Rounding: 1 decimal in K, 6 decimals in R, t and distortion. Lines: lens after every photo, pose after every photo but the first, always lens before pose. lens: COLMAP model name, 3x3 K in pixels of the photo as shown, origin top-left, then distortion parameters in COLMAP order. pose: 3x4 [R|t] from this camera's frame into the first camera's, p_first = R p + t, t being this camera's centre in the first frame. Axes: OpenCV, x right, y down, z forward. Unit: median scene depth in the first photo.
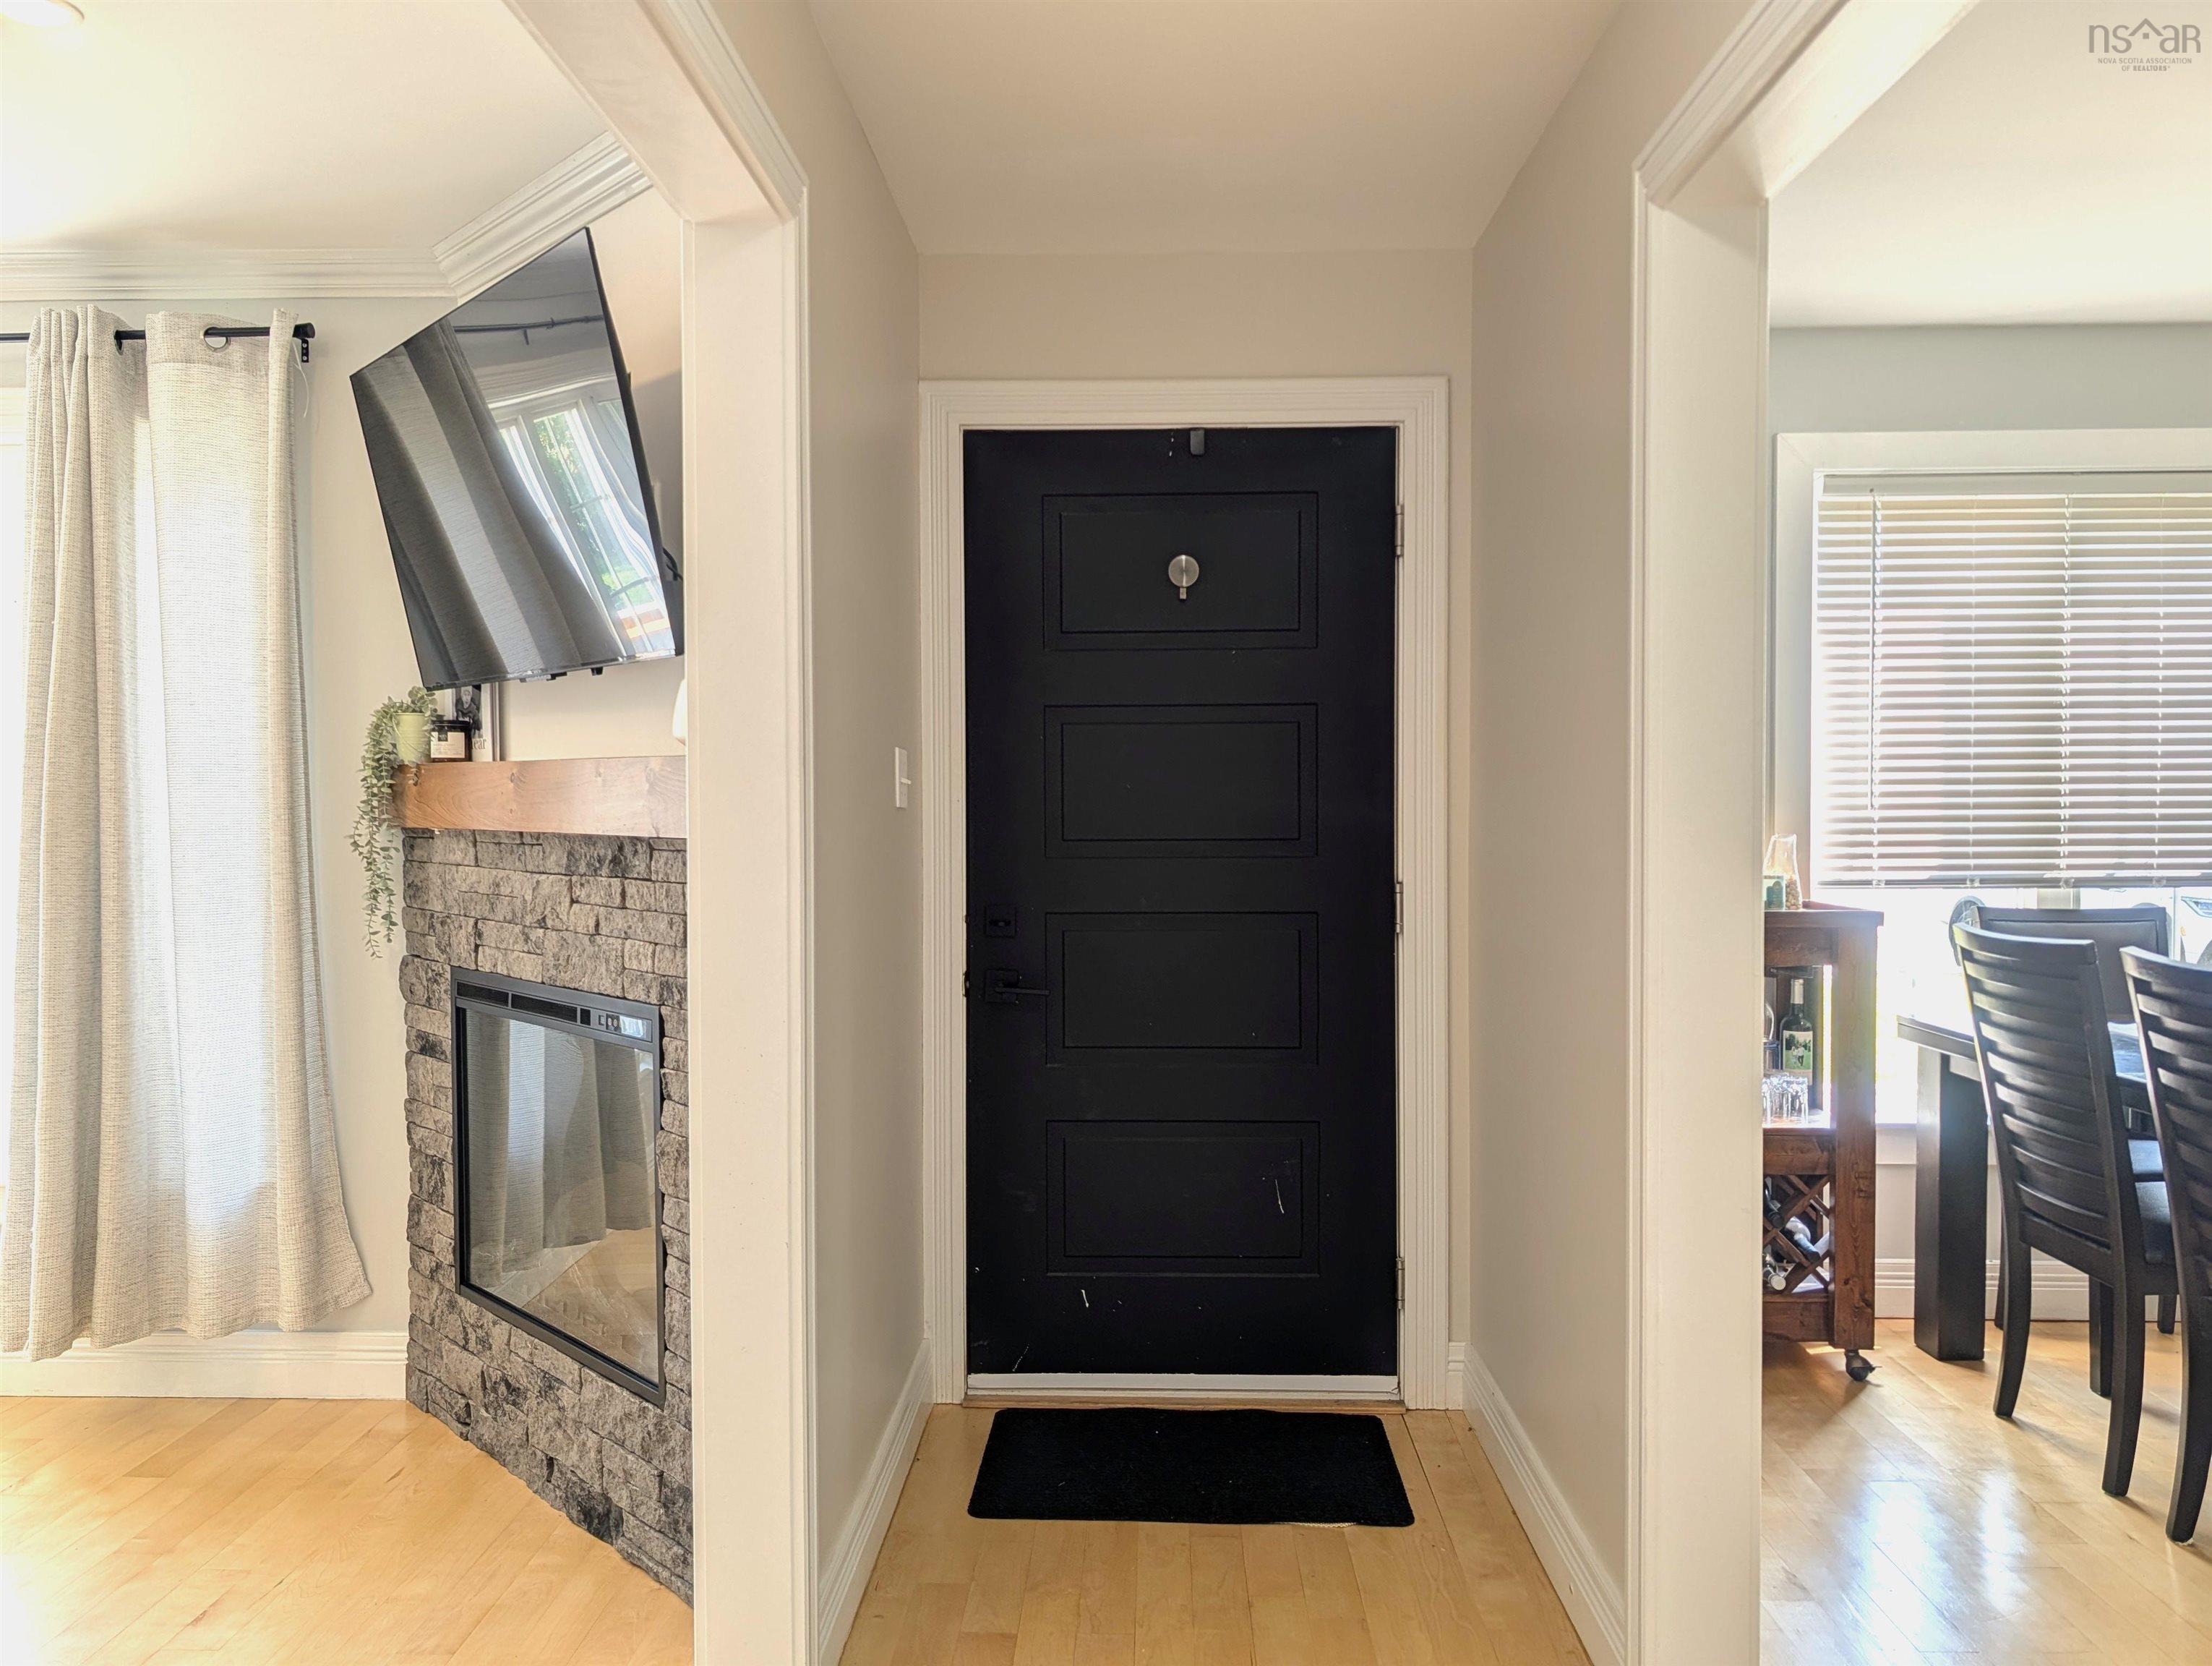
lens RADIAL K [[1601.5, 0, 1095.5], [0, 1601.5, 822.9], [0, 0, 1]] dist [0.003306, 0.001758]
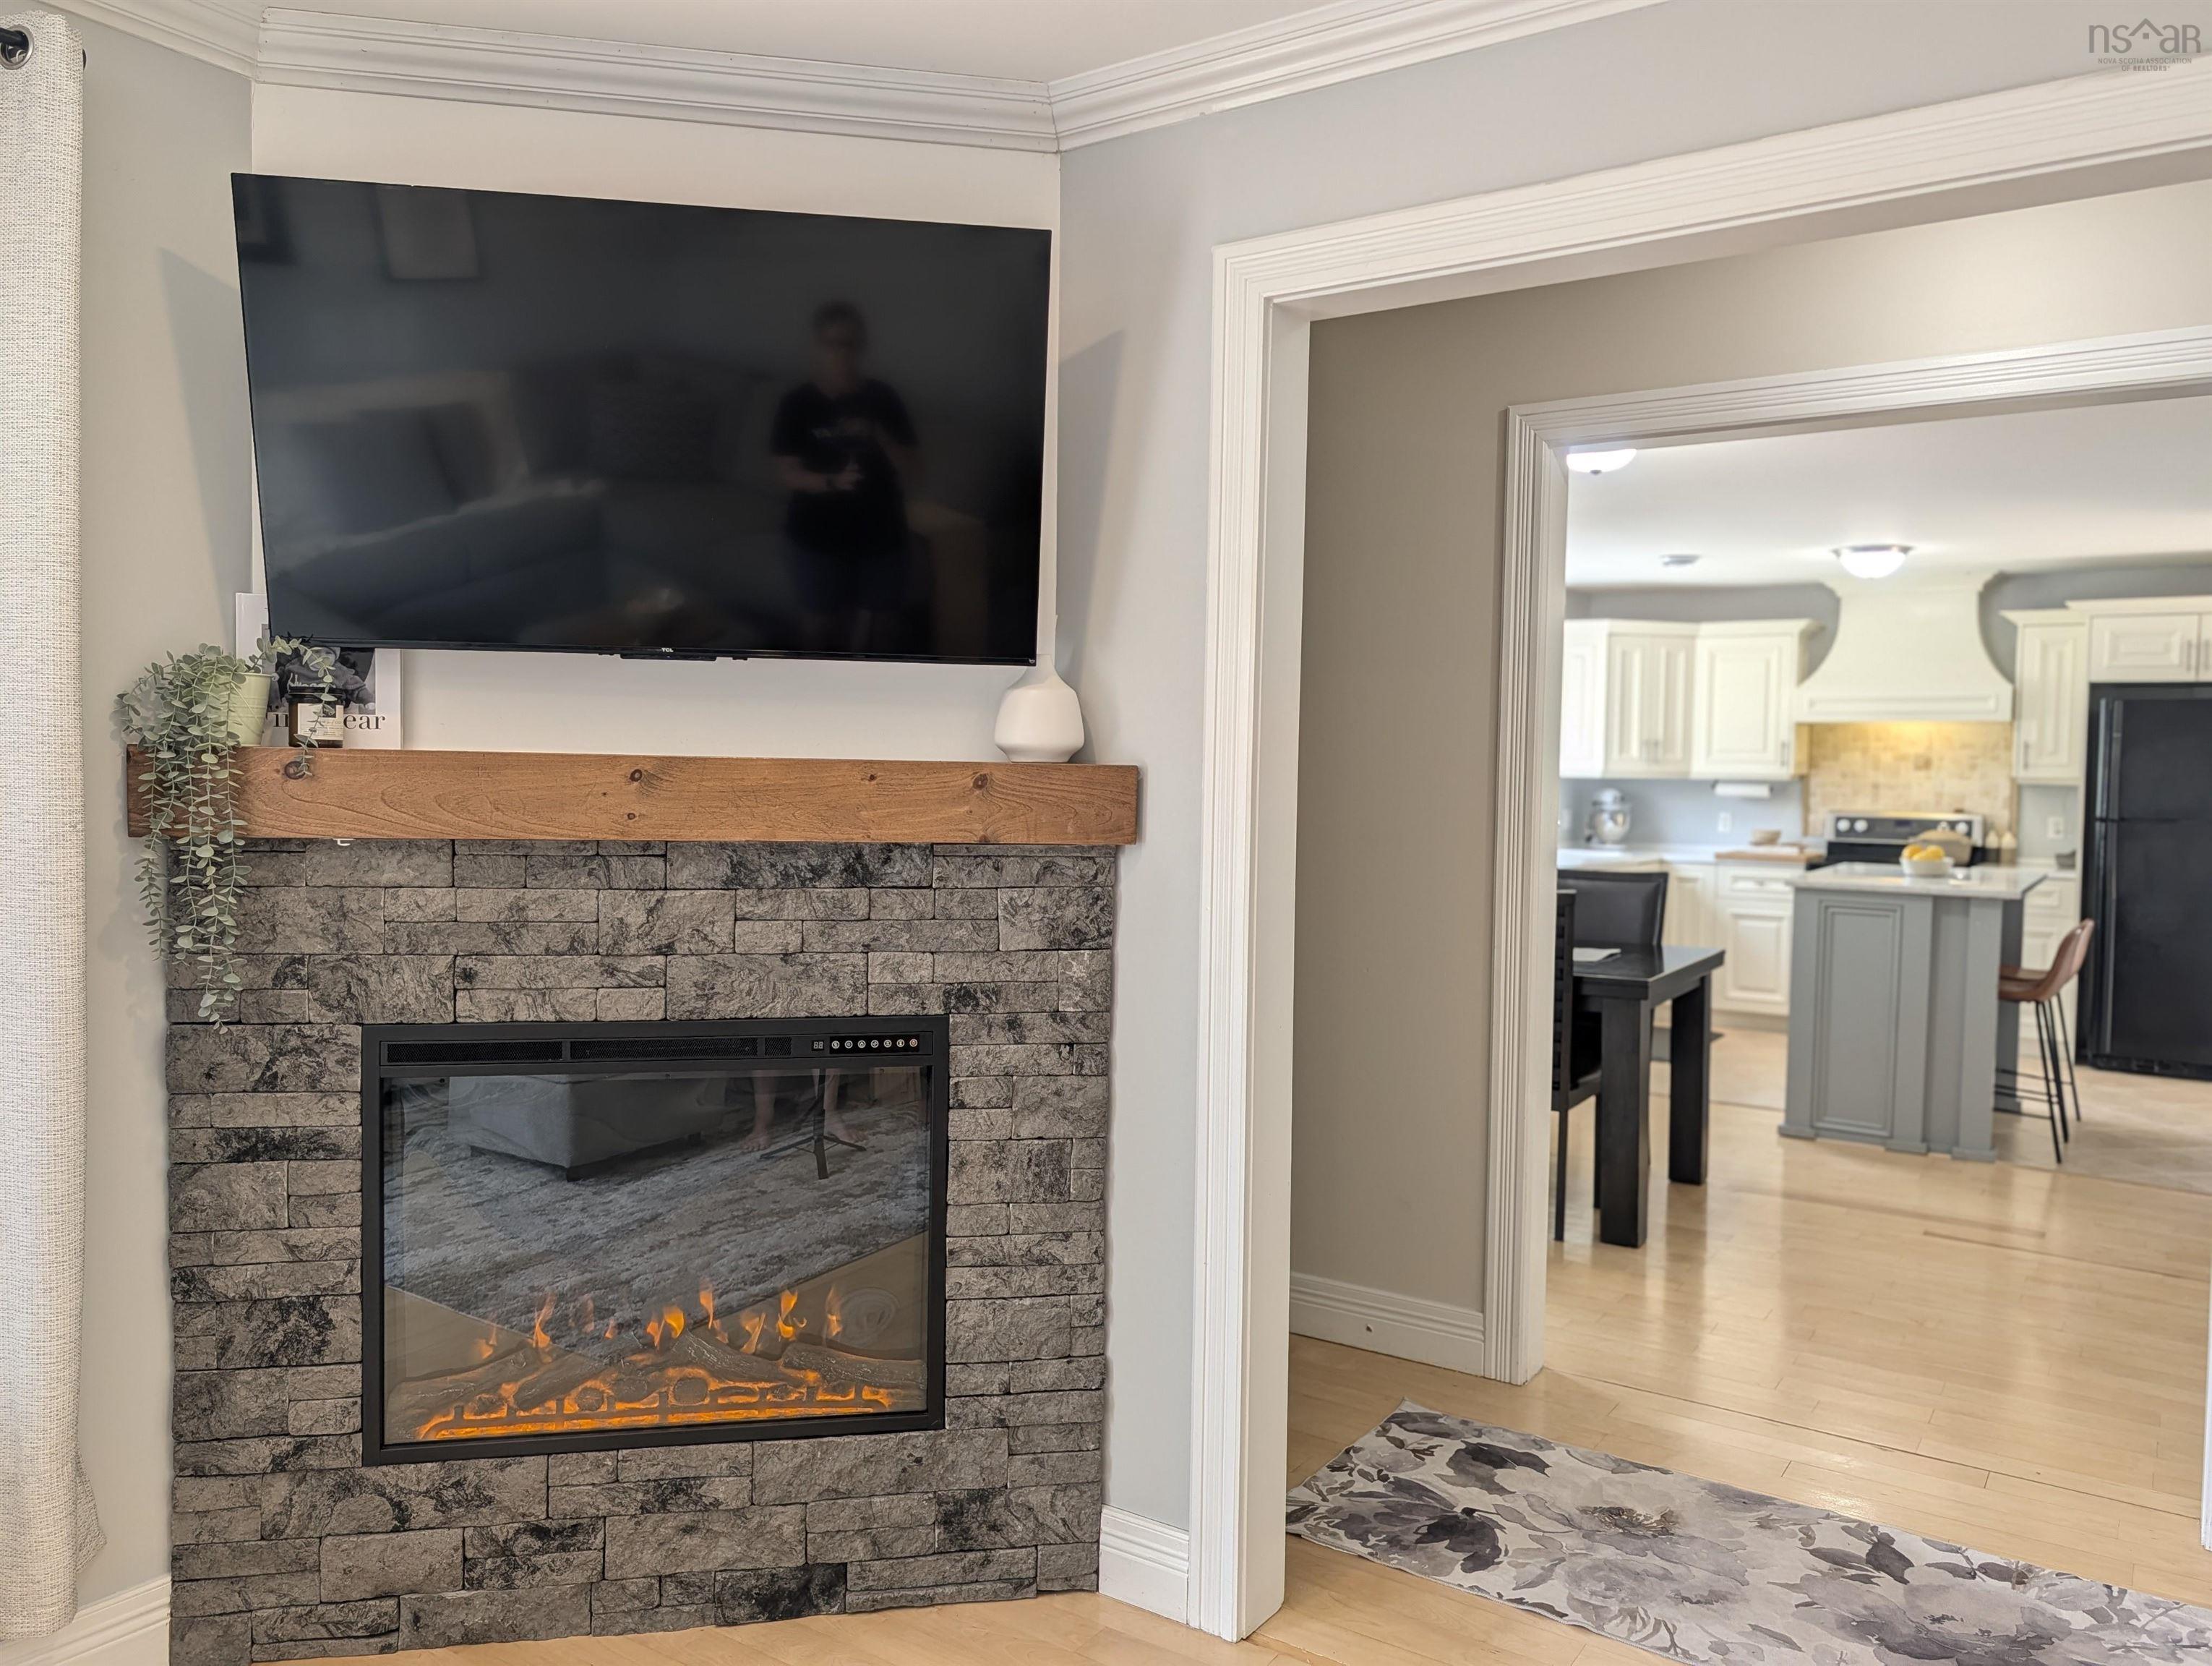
lens RADIAL K [[1601.5, 0, 1119.3], [0, 1601.5, 840.9], [0, 0, 1]] dist [0.003306, 0.001758]
pose [[0.530107, -0.027081, 0.847498, -0.803200], [-0.003838, 0.999403, 0.034335, -0.019855], [-0.847922, -0.021454, 0.529687, 0.310415]]
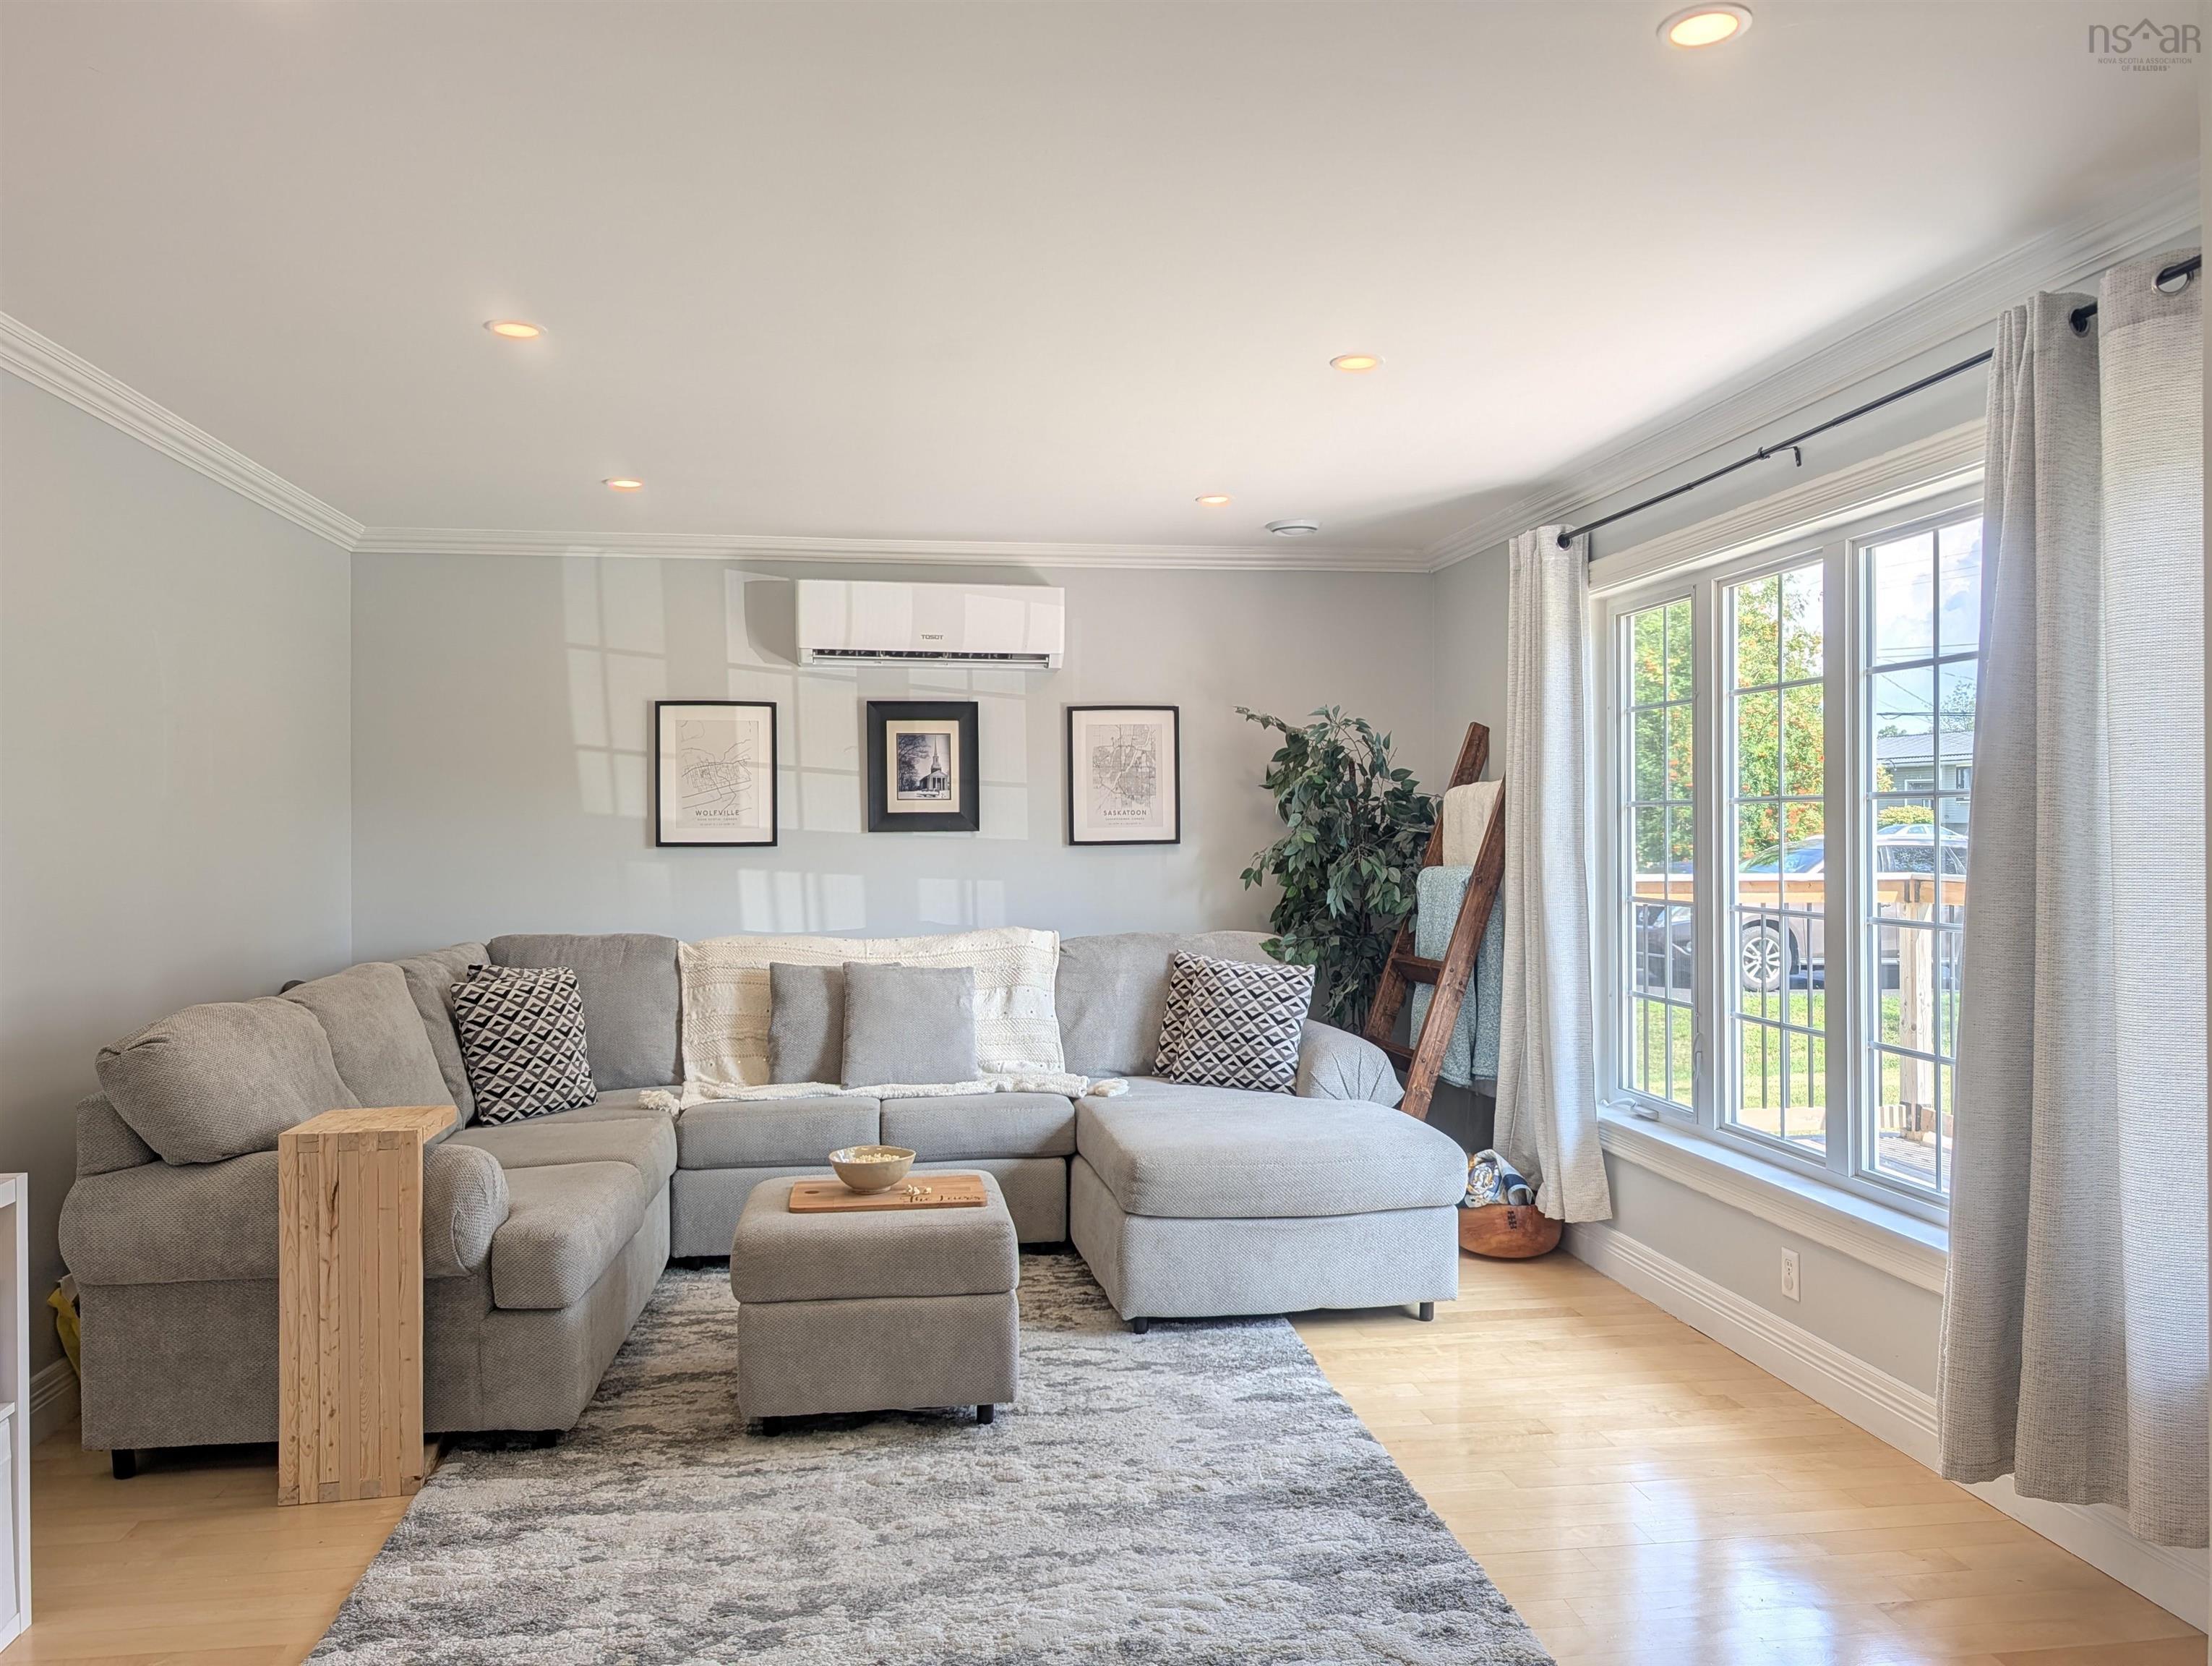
lens RADIAL K [[1601.5, 0, 1086.6], [0, 1601.5, 819.5], [0, 0, 1]] dist [0.003306, 0.001758]
pose [[0.166008, -0.004450, -0.986114, 0.143442], [-0.015138, 0.999860, -0.007060, -0.021732], [0.986008, 0.016100, 0.165917, 0.340388]]
